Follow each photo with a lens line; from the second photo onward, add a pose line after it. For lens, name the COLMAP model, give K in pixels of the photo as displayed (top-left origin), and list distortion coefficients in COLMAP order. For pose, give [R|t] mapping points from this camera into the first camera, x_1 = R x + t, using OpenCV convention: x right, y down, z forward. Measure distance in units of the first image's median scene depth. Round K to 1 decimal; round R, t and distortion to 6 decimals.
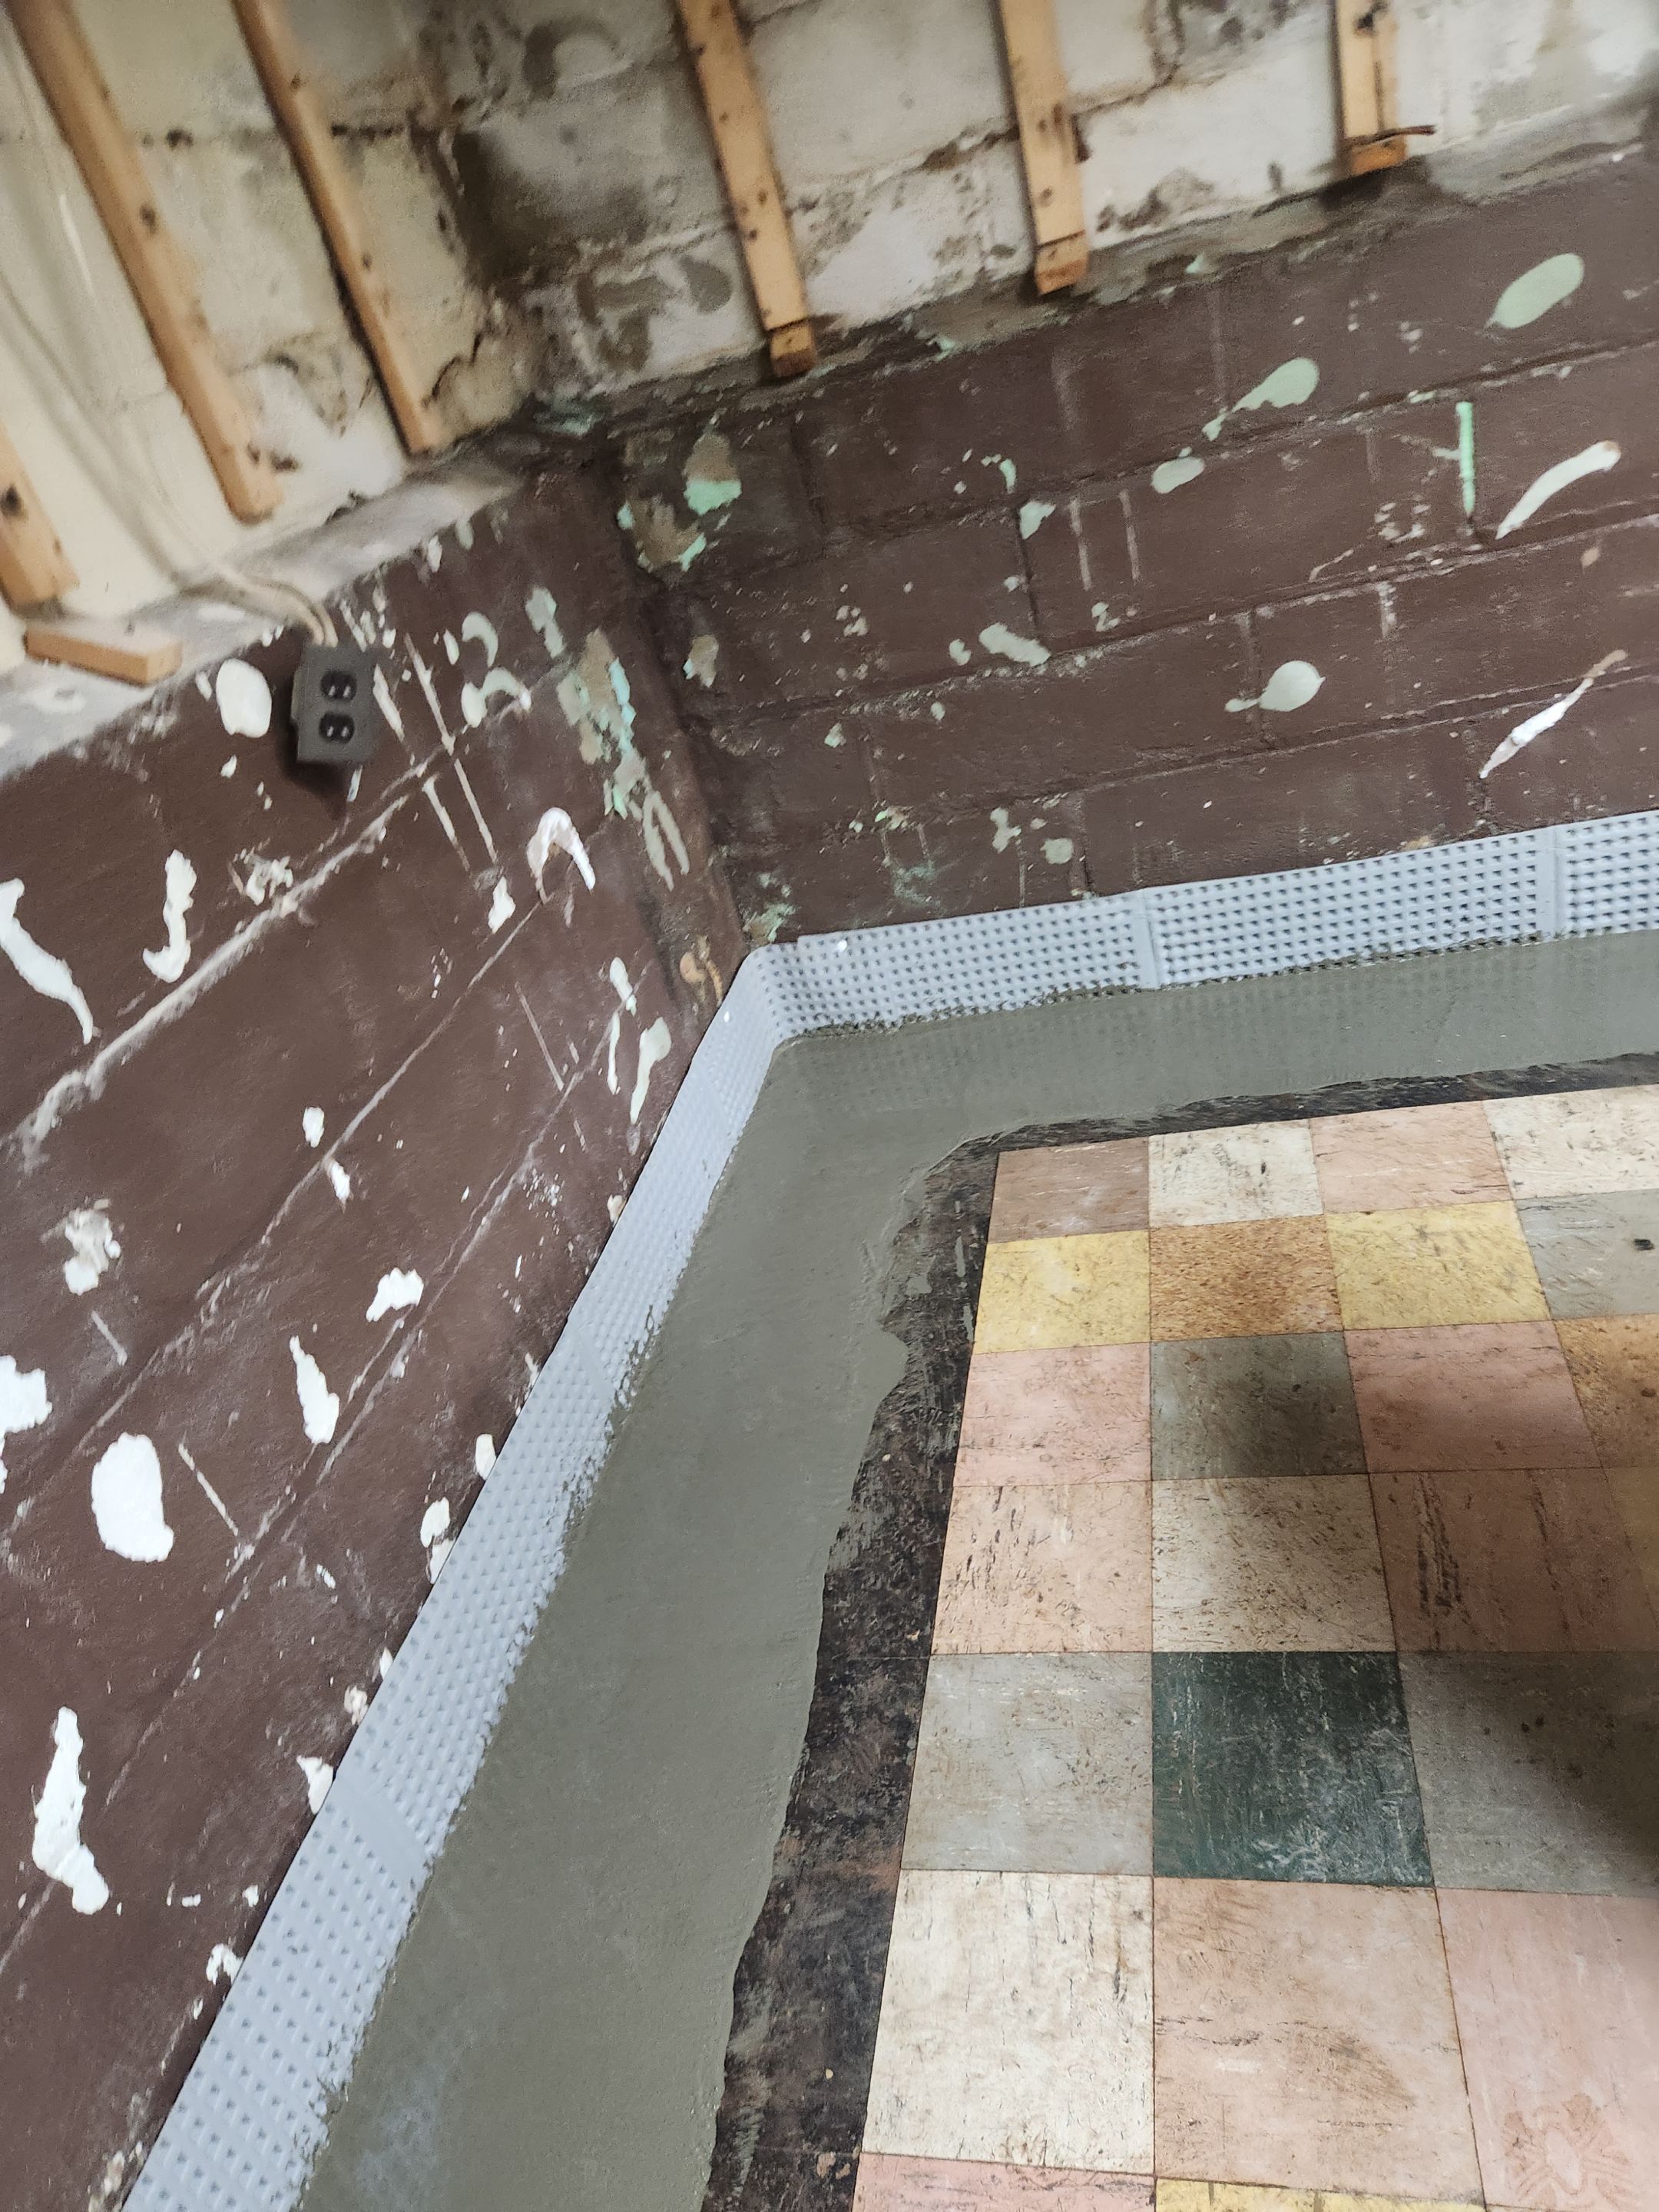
lens RADIAL K [[1457.9, 0, 829.5], [0, 1457.9, 1106.0], [0, 0, 1]] dist [0.072869, -0.042232]
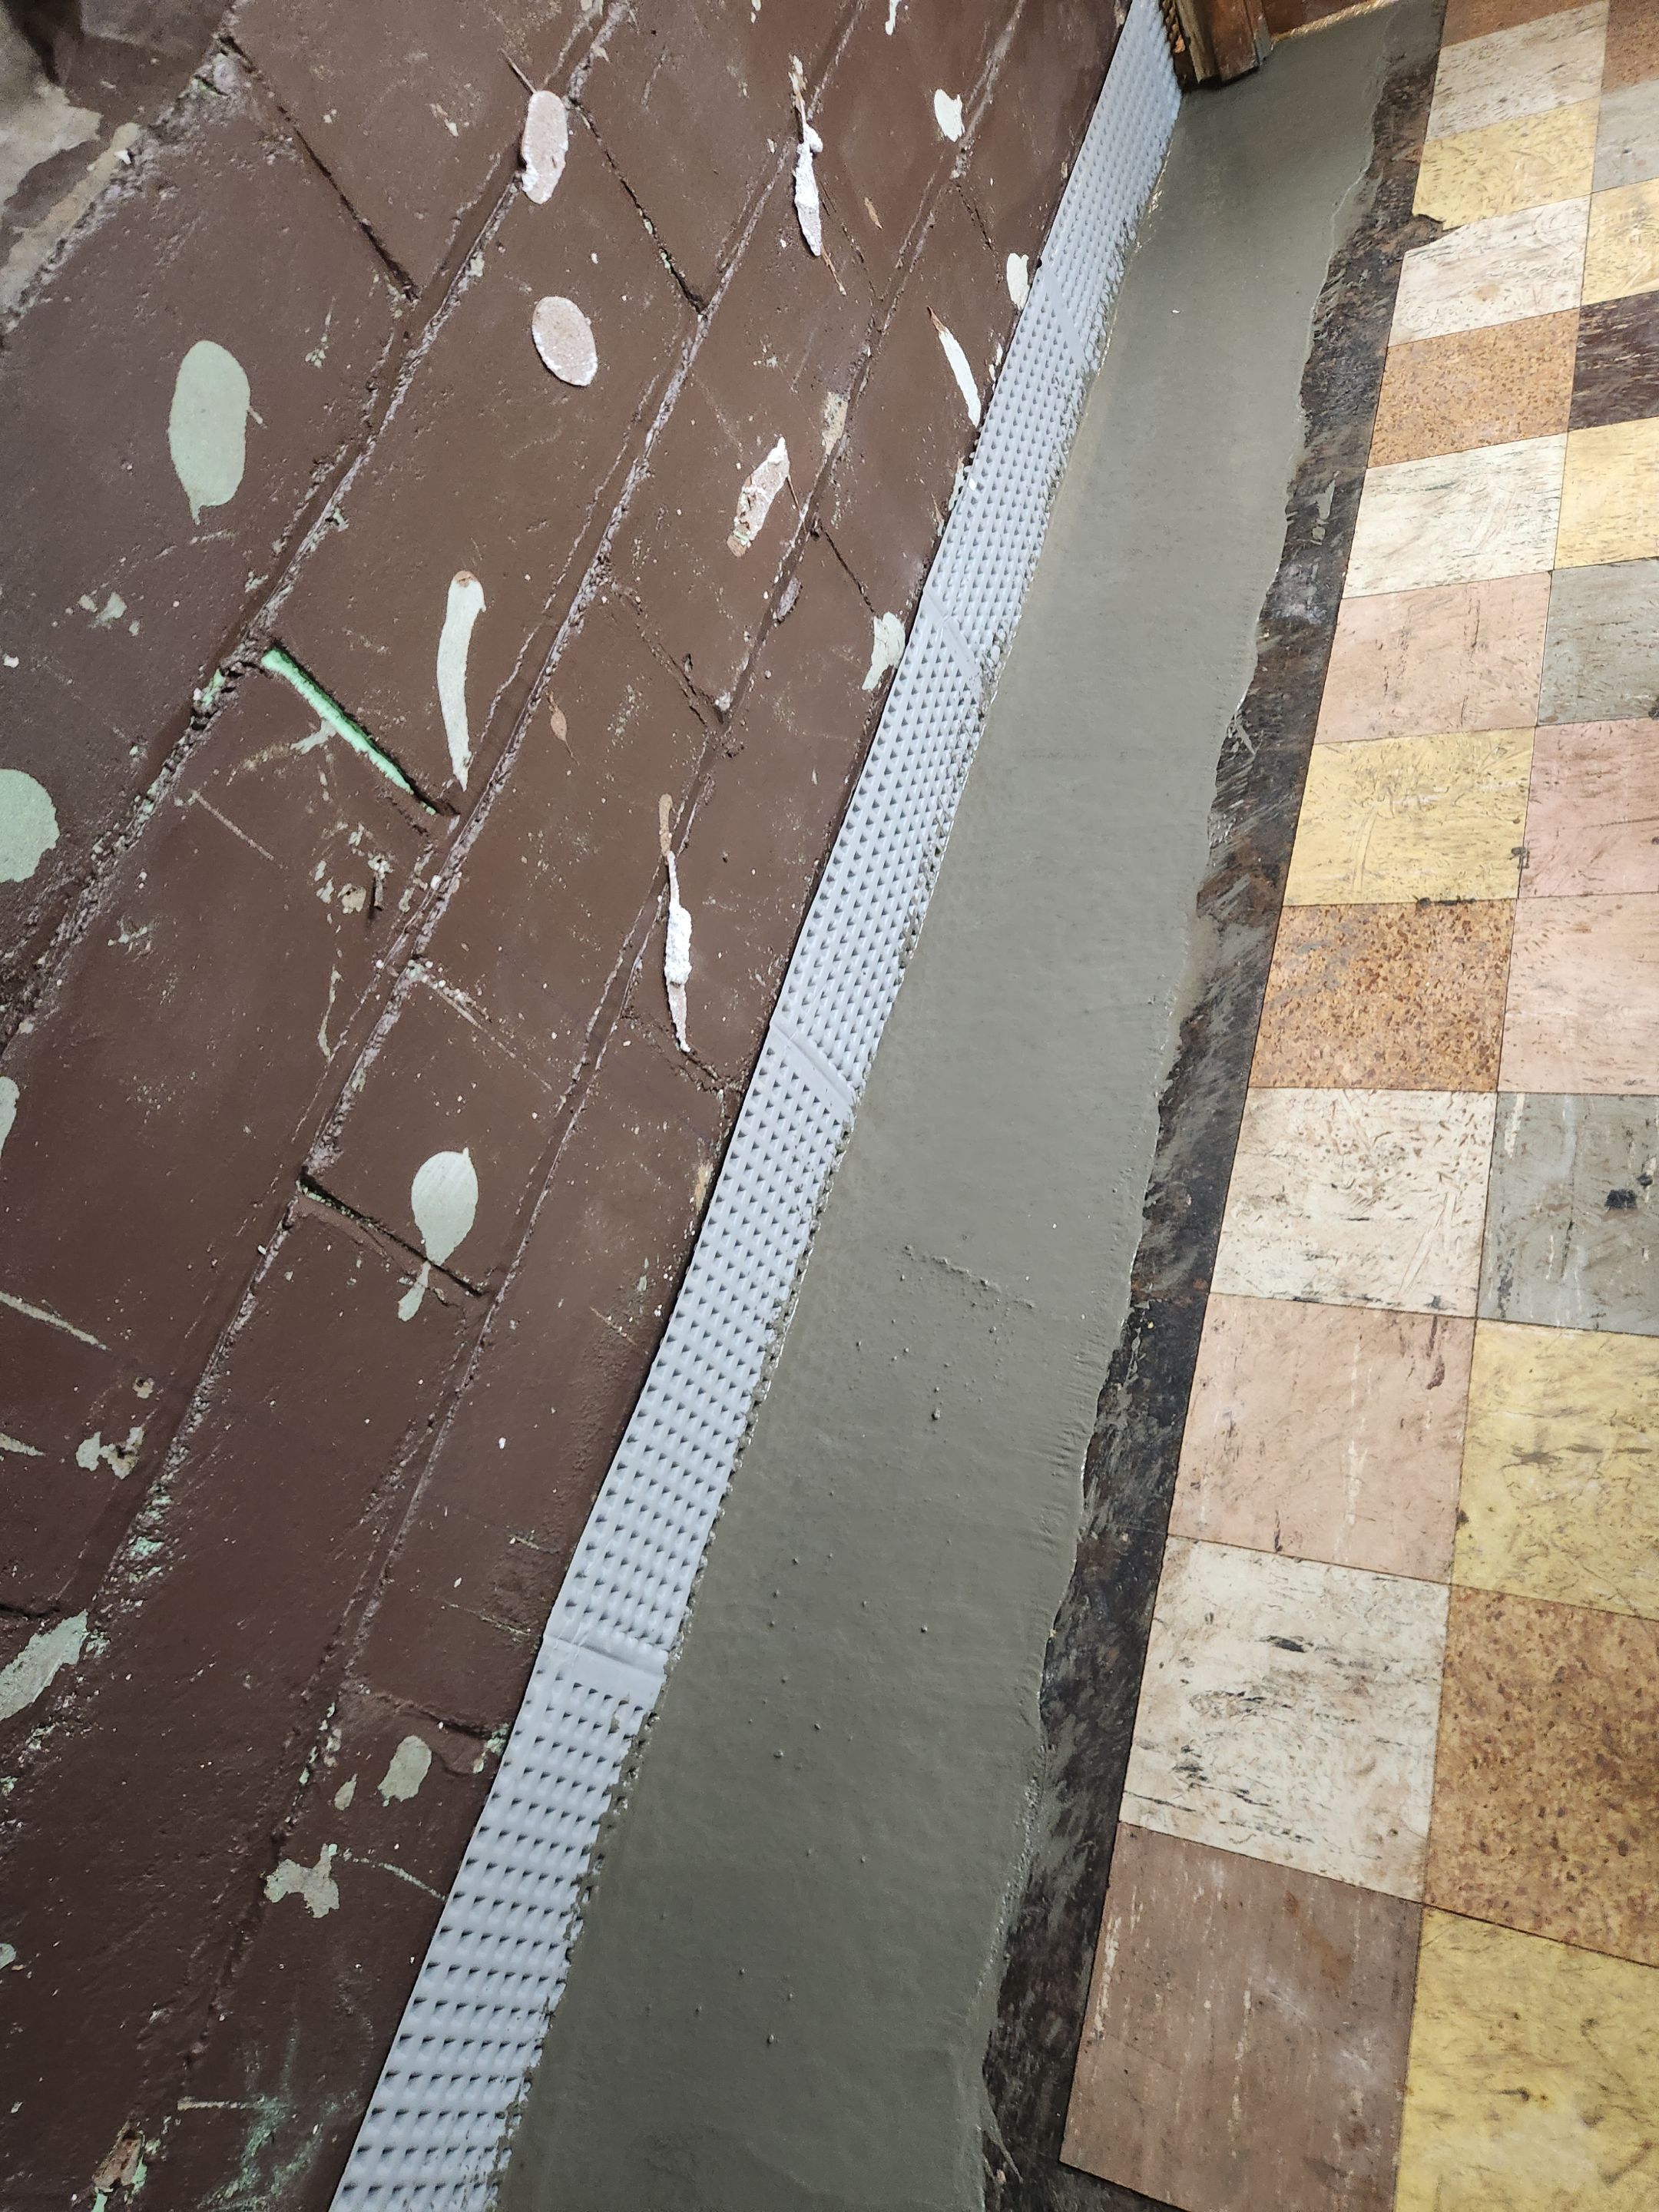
lens RADIAL K [[1498.8, 0, 893.2], [0, 1498.8, 1090.0], [0, 0, 1]] dist [0.075944, -0.072127]
pose [[0.201745, -0.695331, 0.689793, 0.007051], [0.791841, 0.530289, 0.302955, -0.356160], [-0.576444, 0.485086, 0.657575, 0.567947]]
